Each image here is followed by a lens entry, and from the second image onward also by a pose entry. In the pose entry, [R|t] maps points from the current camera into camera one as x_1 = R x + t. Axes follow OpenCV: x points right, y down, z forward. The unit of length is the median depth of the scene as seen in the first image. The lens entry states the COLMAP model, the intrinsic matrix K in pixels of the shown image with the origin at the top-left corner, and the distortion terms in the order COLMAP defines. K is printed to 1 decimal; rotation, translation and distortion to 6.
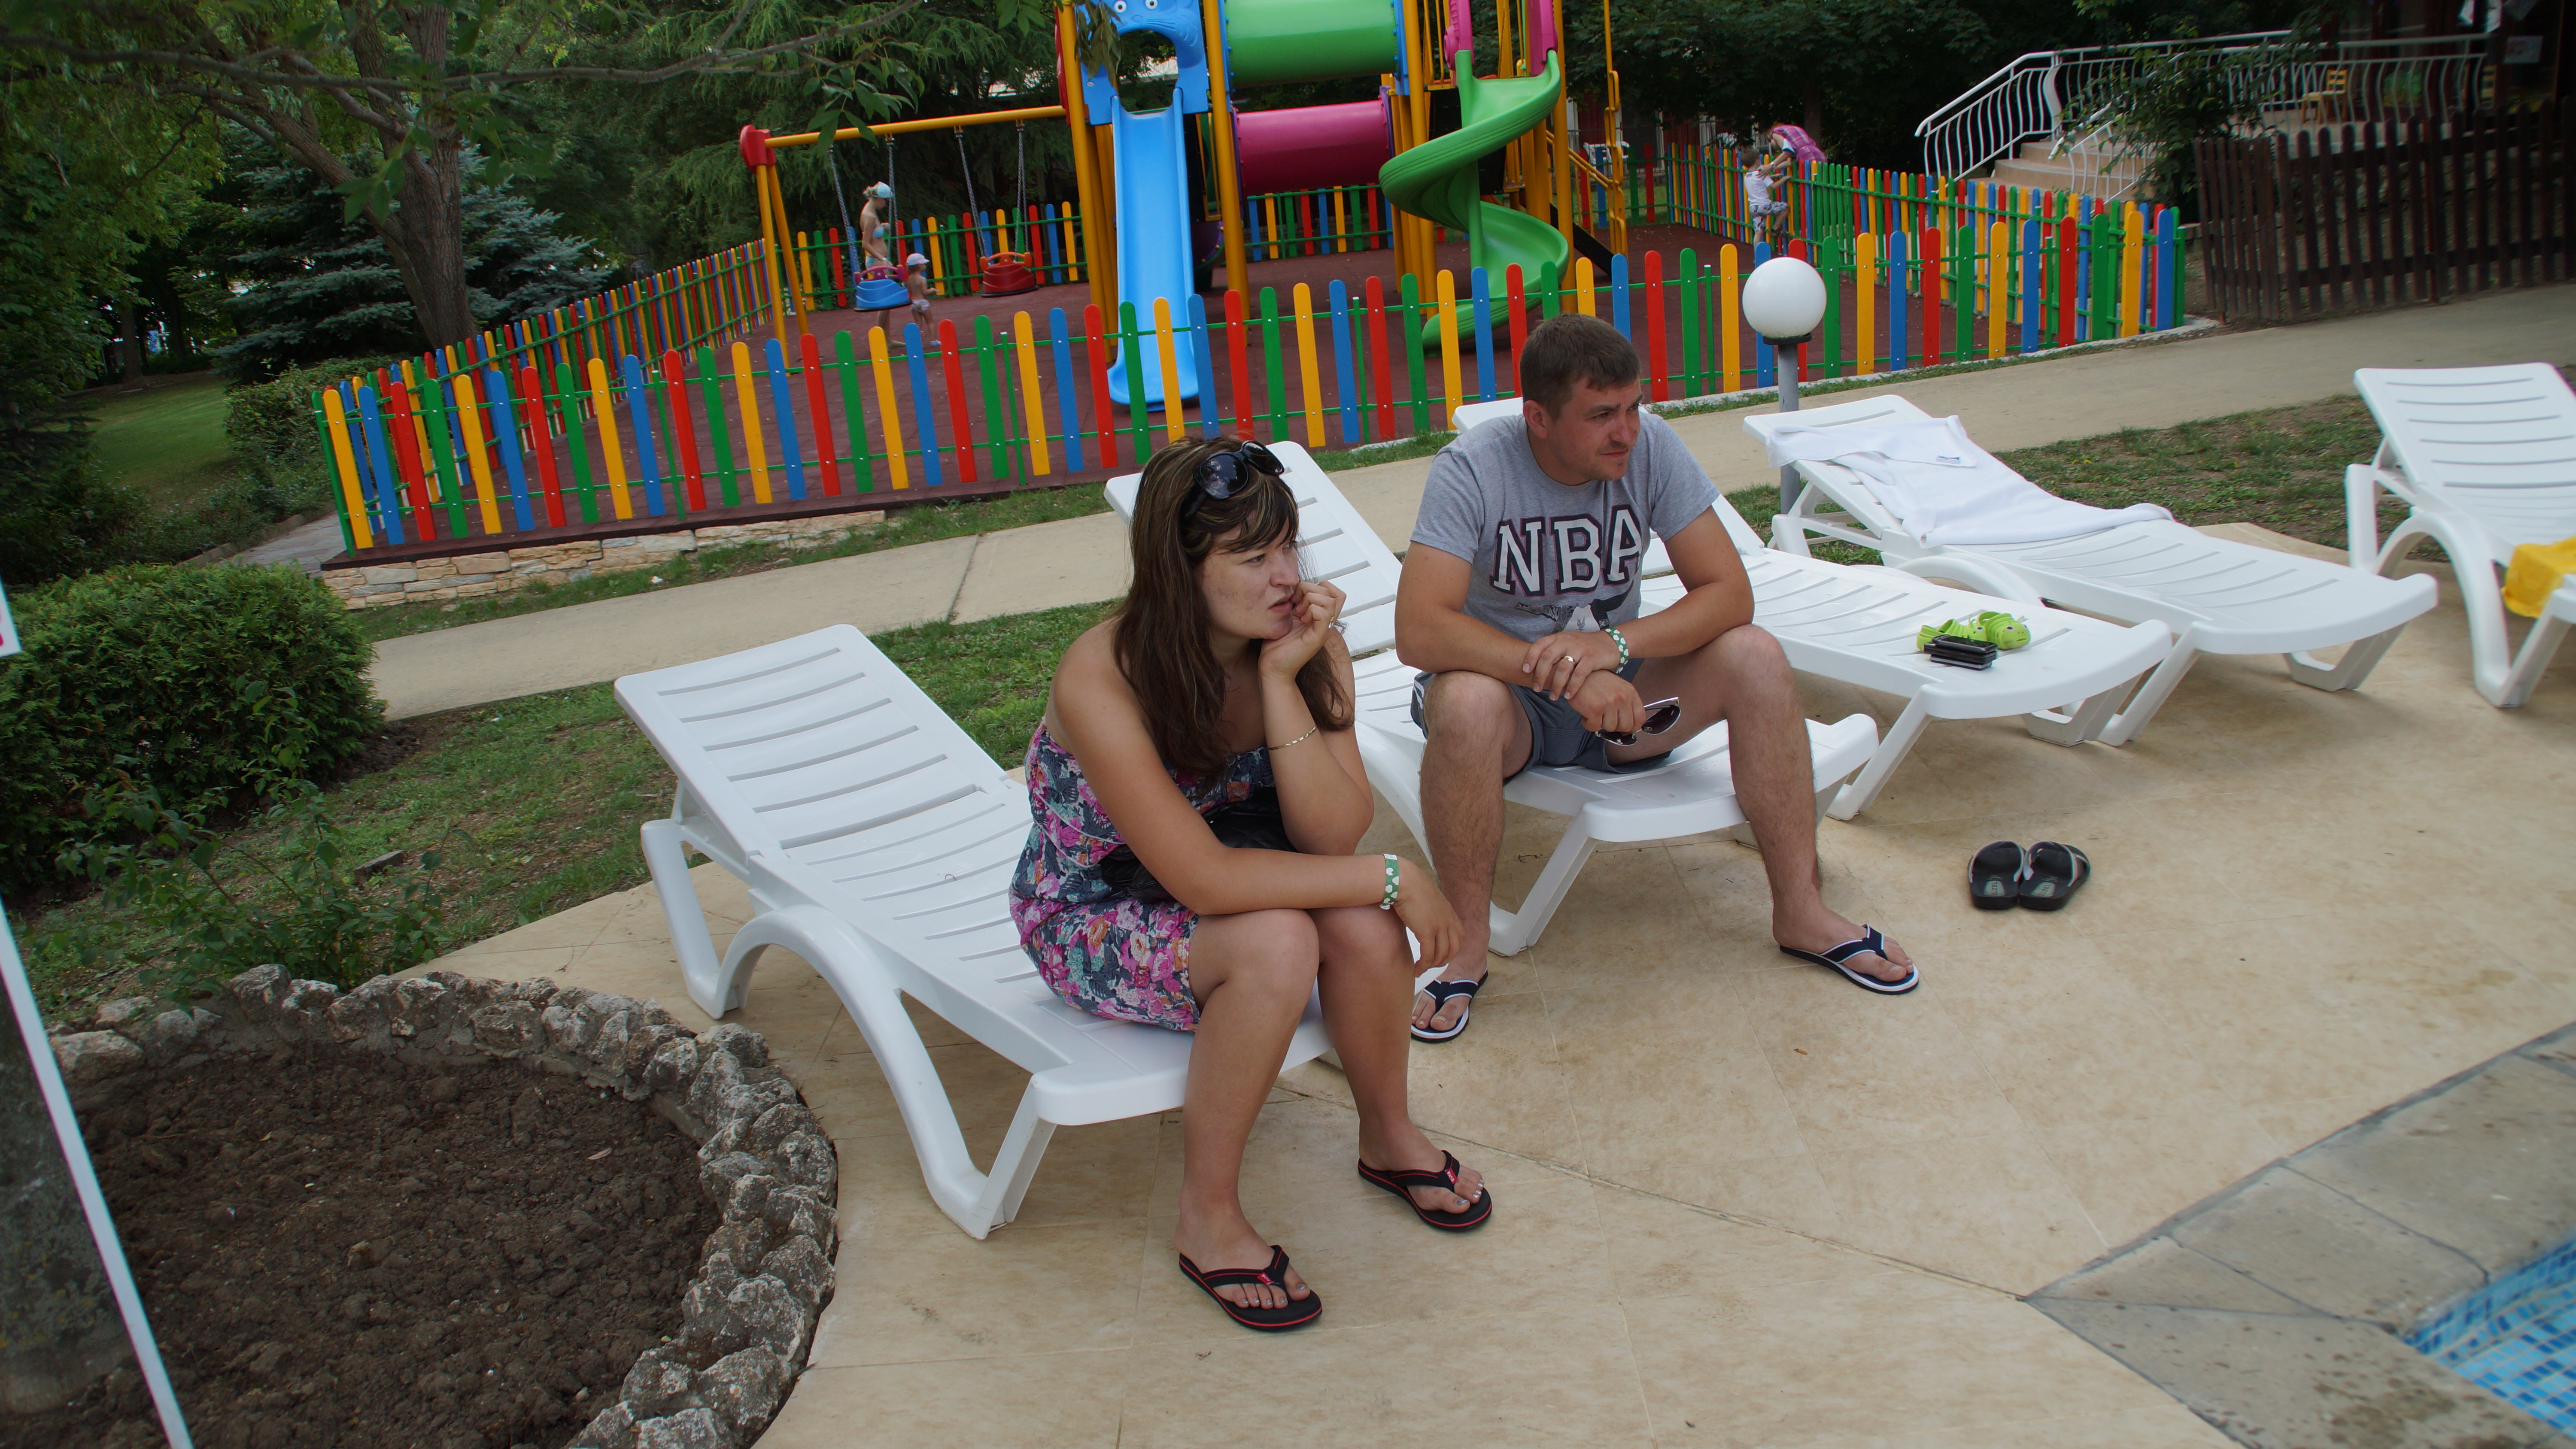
lens RADIAL K [[2113.5, 0, 1288.0], [0, 2113.5, 724.5], [0, 0, 1]] dist [-0.180594, 0.154087]
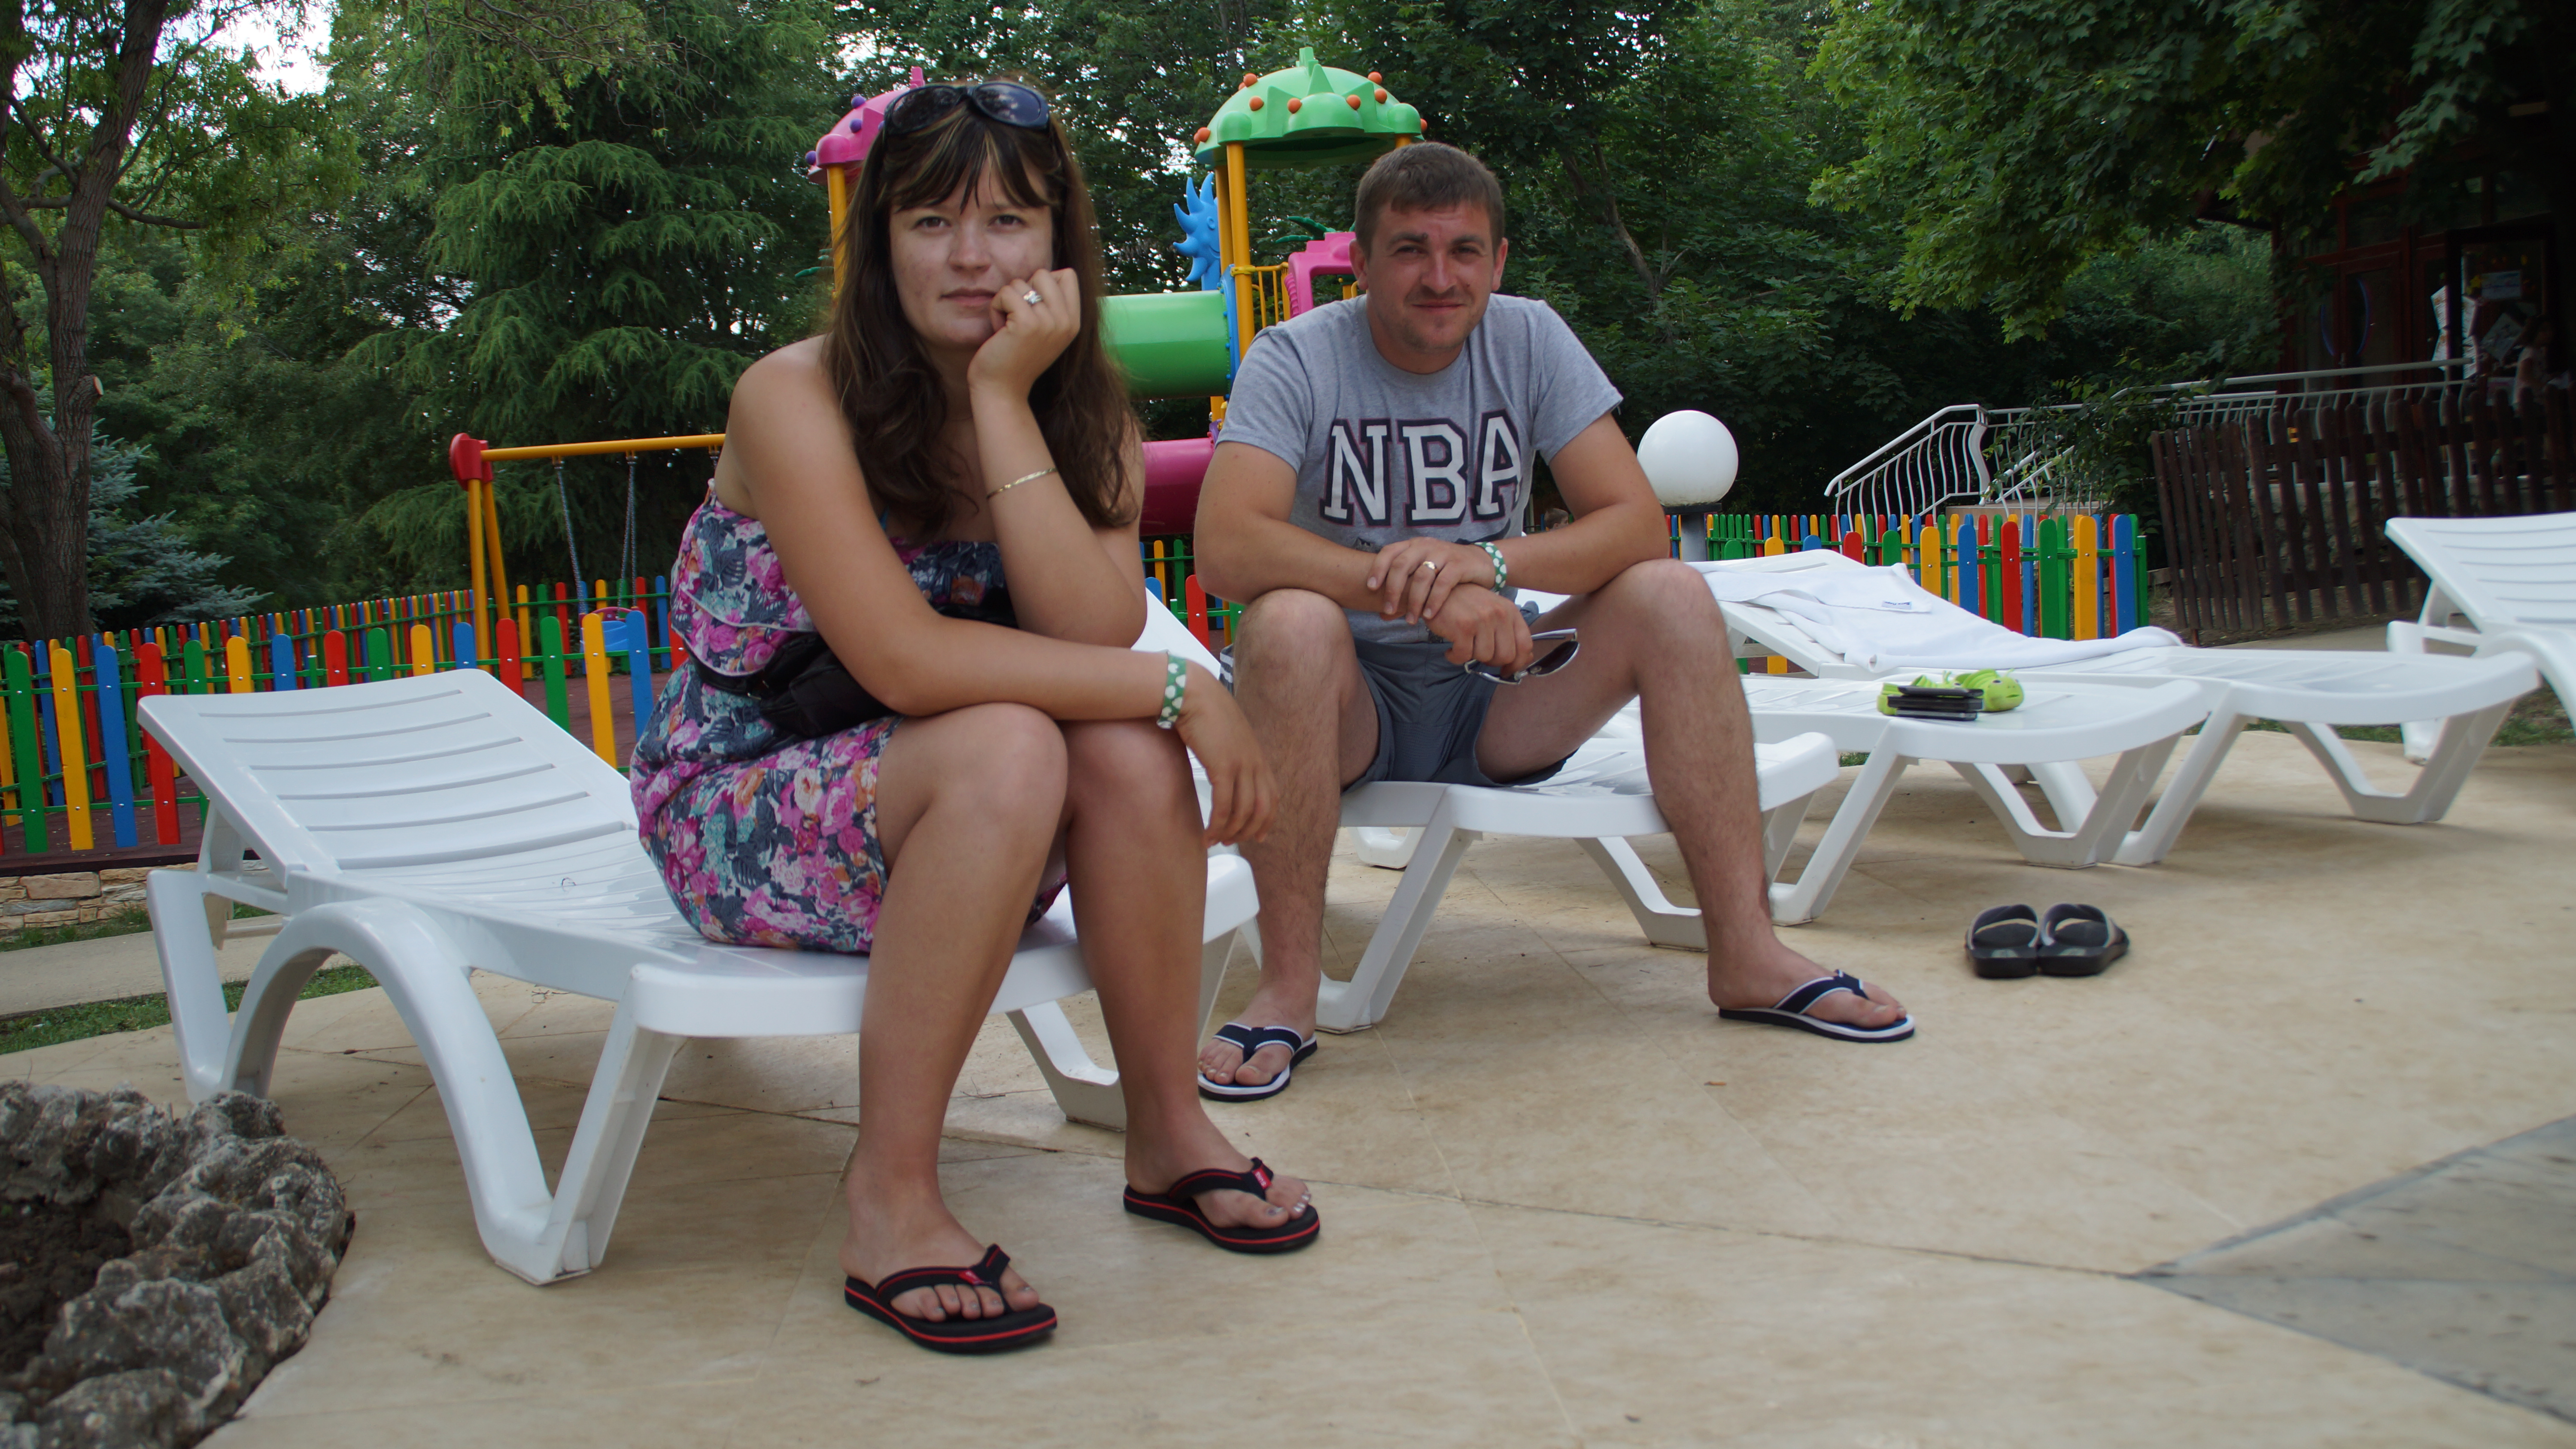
lens RADIAL K [[2446.3, 0, 1288.0], [0, 2446.3, 724.5], [0, 0, 1]] dist [-0.105720, 0.148029]
pose [[0.996967, 0.025788, 0.073424, 0.025125], [-0.007850, 0.972010, -0.234810, 0.251691], [-0.077424, 0.233521, 0.969264, 0.199529]]
